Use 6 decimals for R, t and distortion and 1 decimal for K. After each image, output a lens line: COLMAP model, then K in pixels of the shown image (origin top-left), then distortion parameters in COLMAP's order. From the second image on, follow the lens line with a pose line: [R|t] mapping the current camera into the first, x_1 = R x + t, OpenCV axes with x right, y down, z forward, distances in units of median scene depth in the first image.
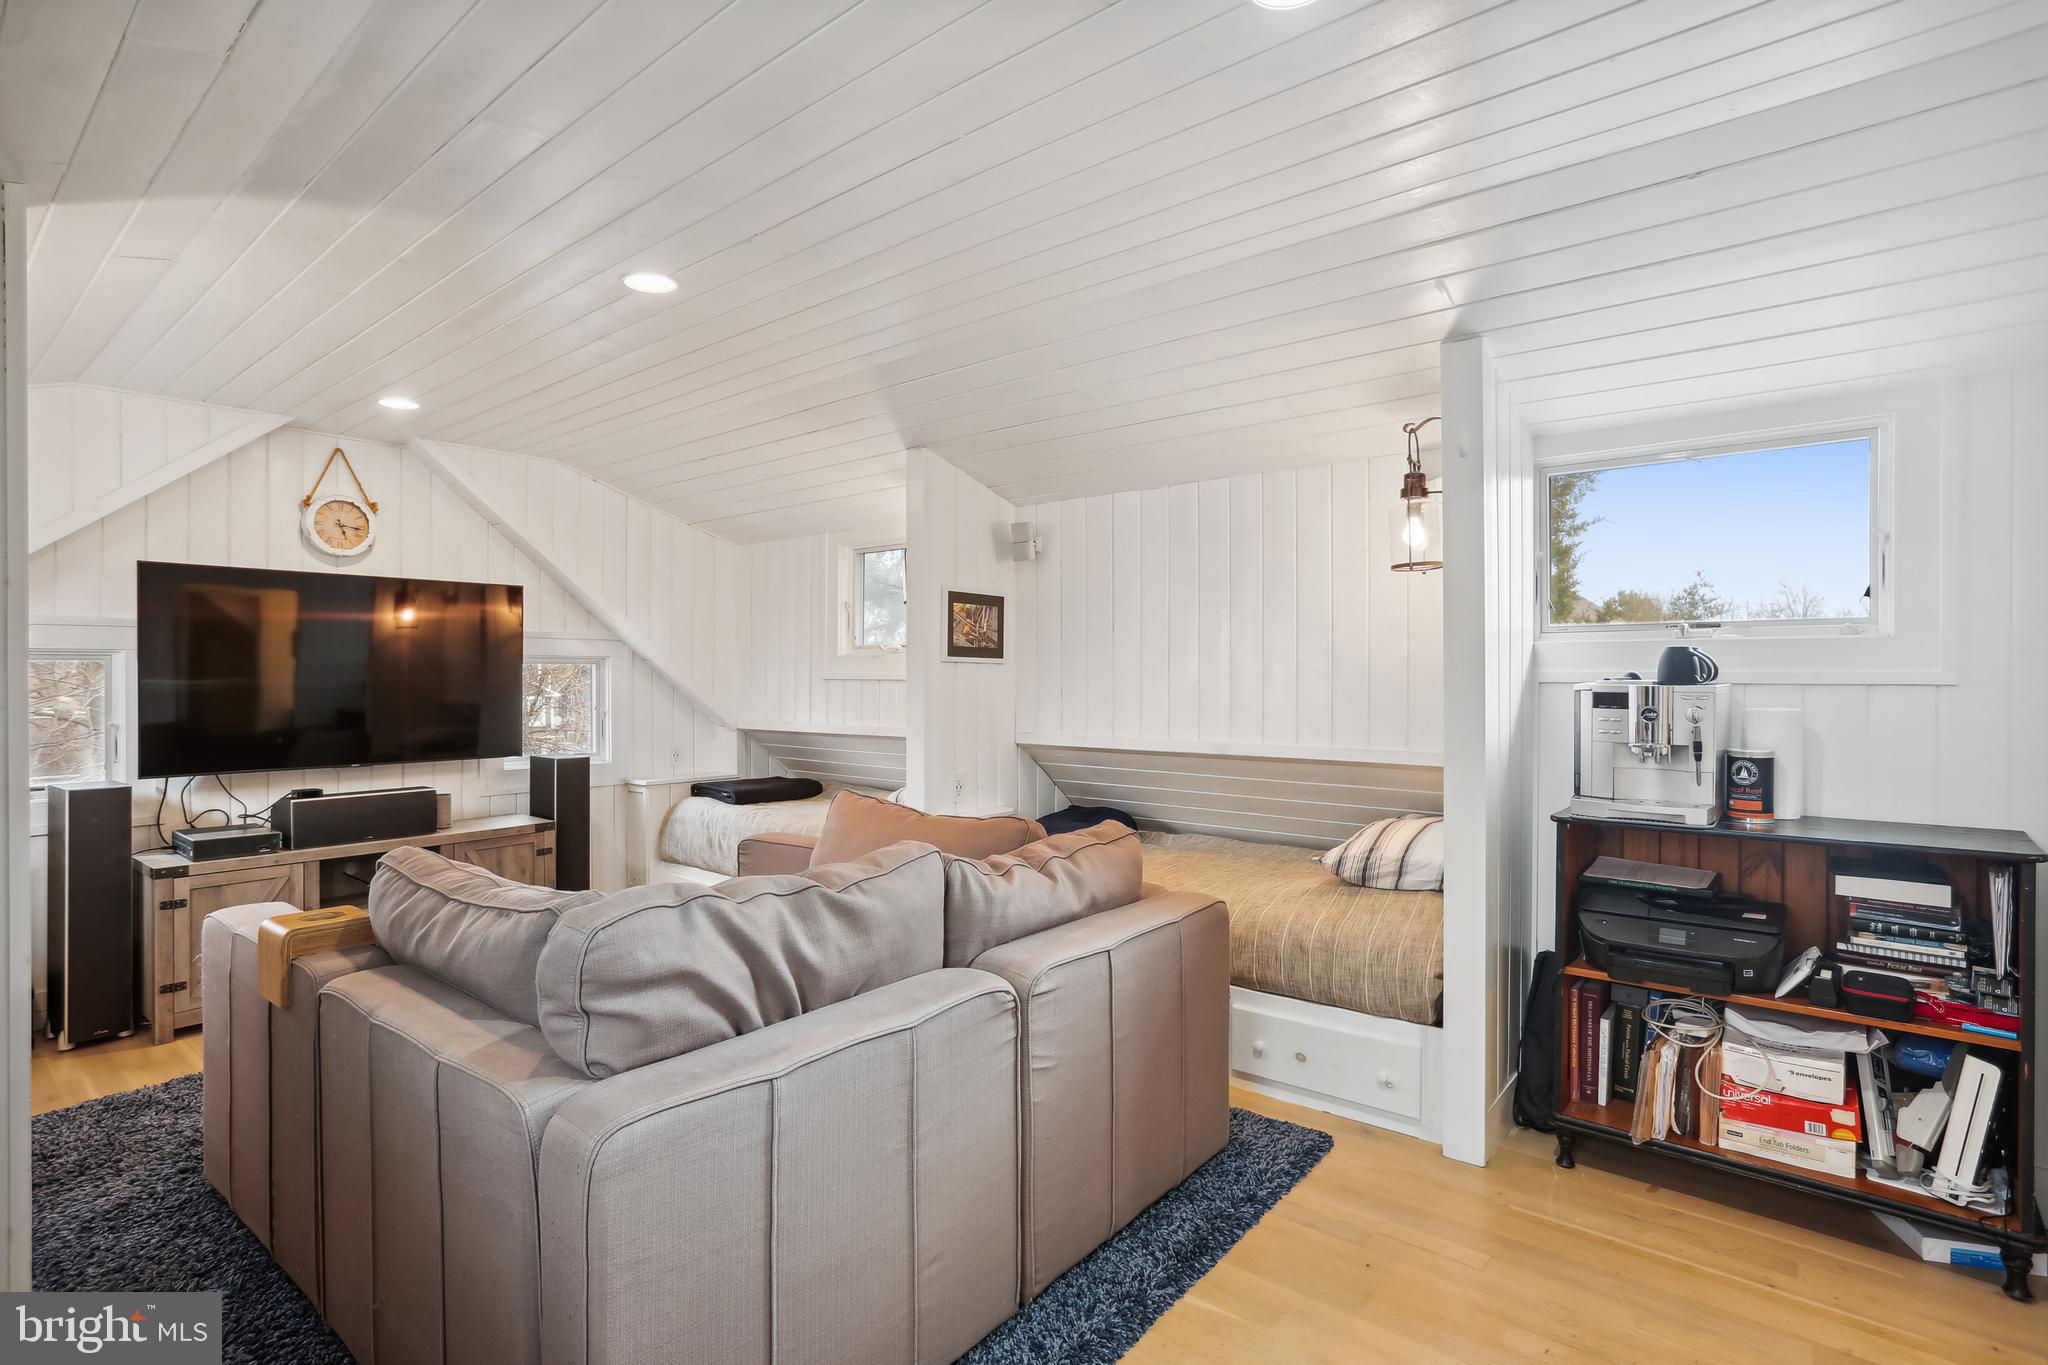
lens RADIAL K [[1016.5, 0, 1017.9], [0, 1016.5, 676.1], [0, 0, 1]] dist [-0.034204, 0.007864]
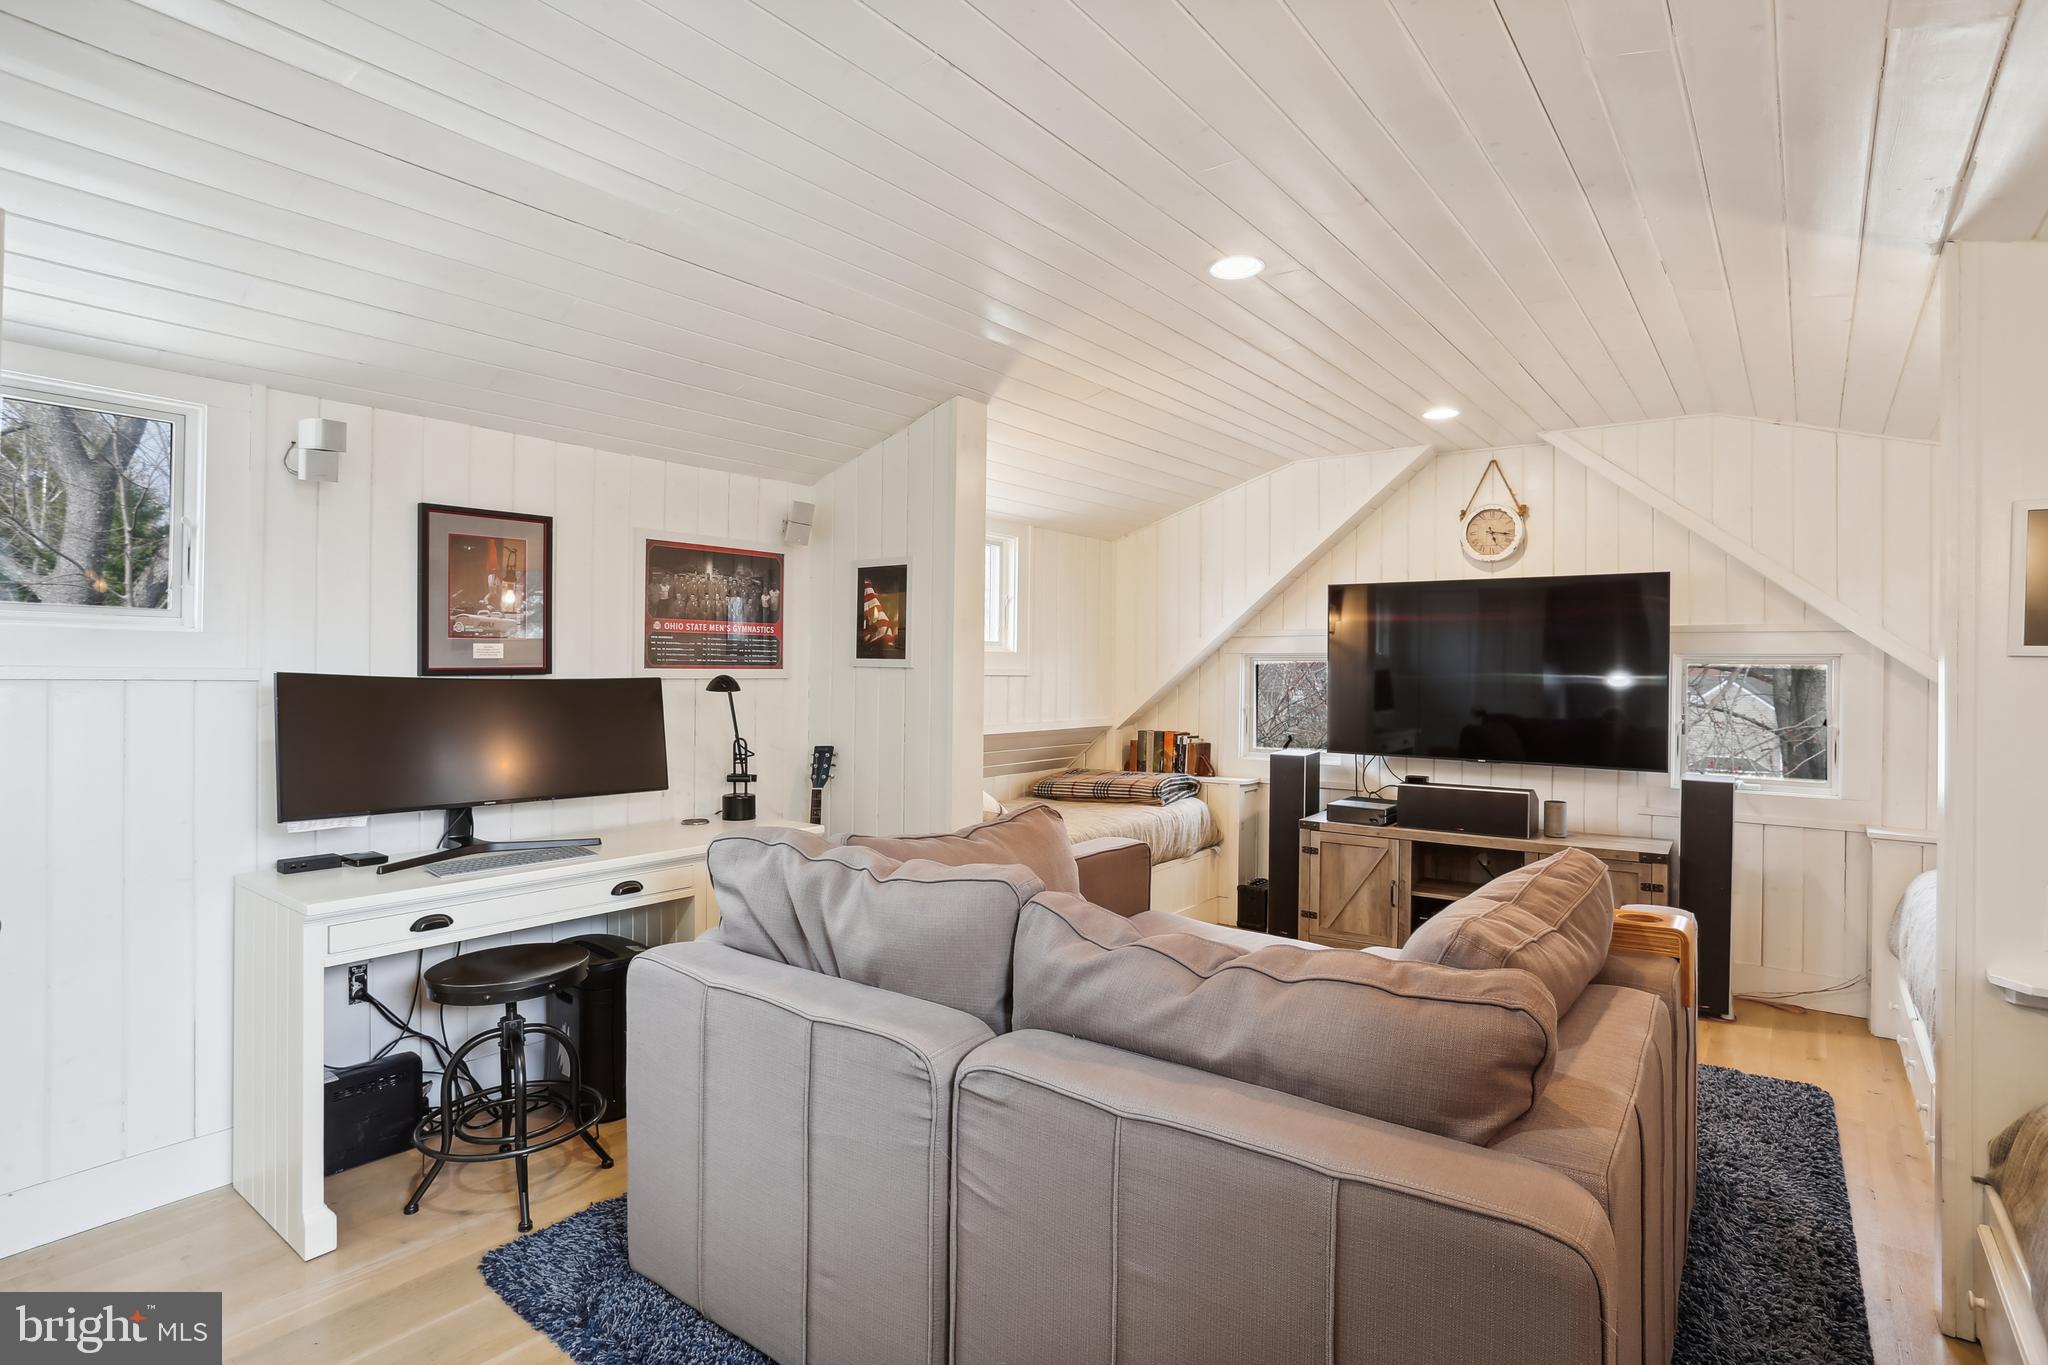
lens RADIAL K [[1016.5, 0, 1019.0], [0, 1016.5, 660.4], [0, 0, 1]] dist [-0.034204, 0.007864]
pose [[0.039186, -0.002338, -0.999229, 0.401743], [-0.013272, 0.999908, -0.002860, -0.006805], [0.999144, 0.013374, 0.039151, 0.508801]]
